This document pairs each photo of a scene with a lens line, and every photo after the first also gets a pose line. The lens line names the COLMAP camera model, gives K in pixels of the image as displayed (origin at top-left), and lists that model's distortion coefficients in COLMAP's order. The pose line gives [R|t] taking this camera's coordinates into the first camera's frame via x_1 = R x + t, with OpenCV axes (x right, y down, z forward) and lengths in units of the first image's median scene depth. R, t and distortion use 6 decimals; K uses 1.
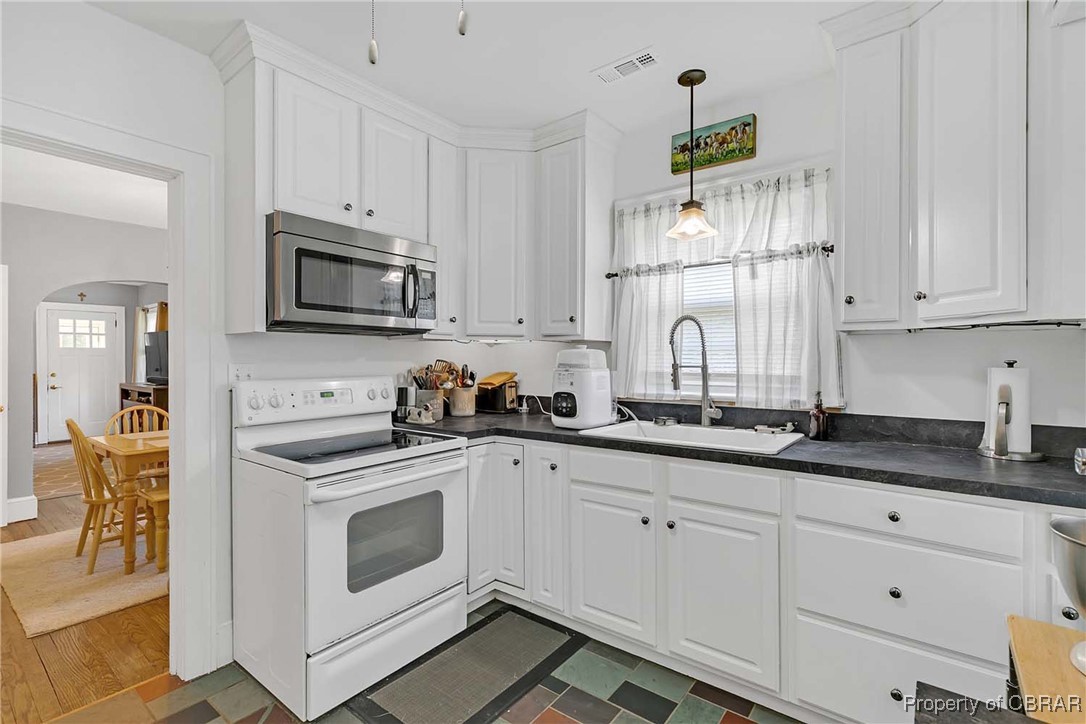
lens RADIAL K [[498.2, 0, 545.2], [0, 498.2, 360.2], [0, 0, 1]] dist [-0.000600, -0.000948]
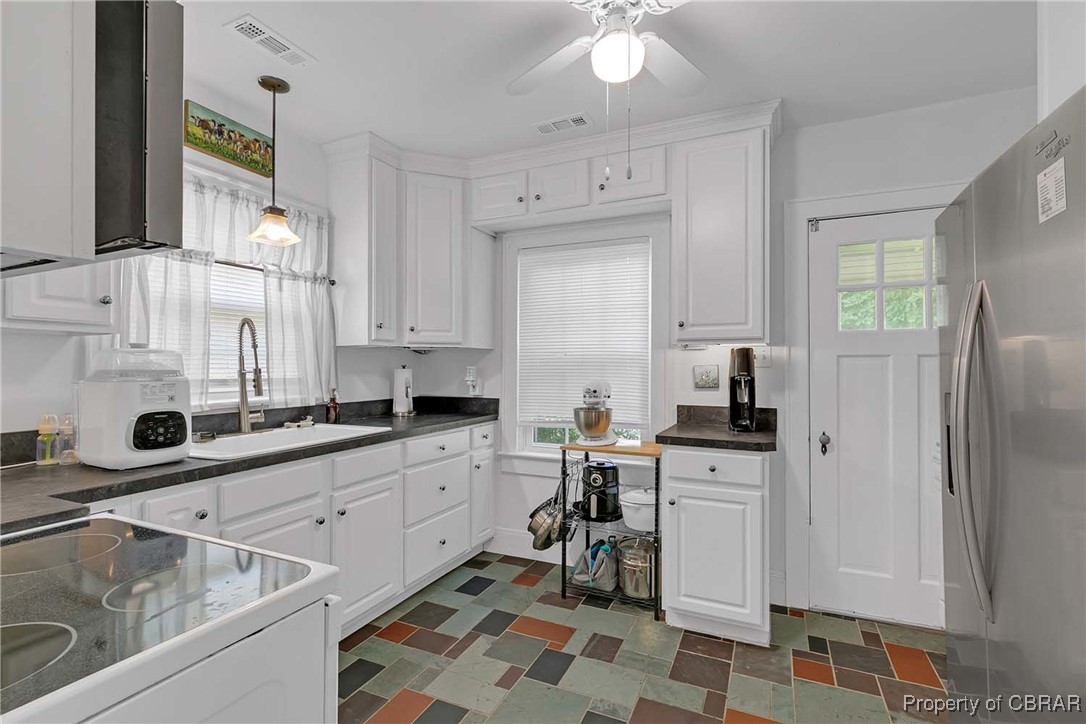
lens RADIAL K [[498.2, 0, 548.9], [0, 498.2, 359.9], [0, 0, 1]] dist [-0.000600, -0.000948]
pose [[-0.228980, 0.007754, 0.973400, -0.758144], [-0.001271, 0.999965, -0.008264, -0.003077], [-0.973430, -0.003129, -0.228962, 0.642074]]
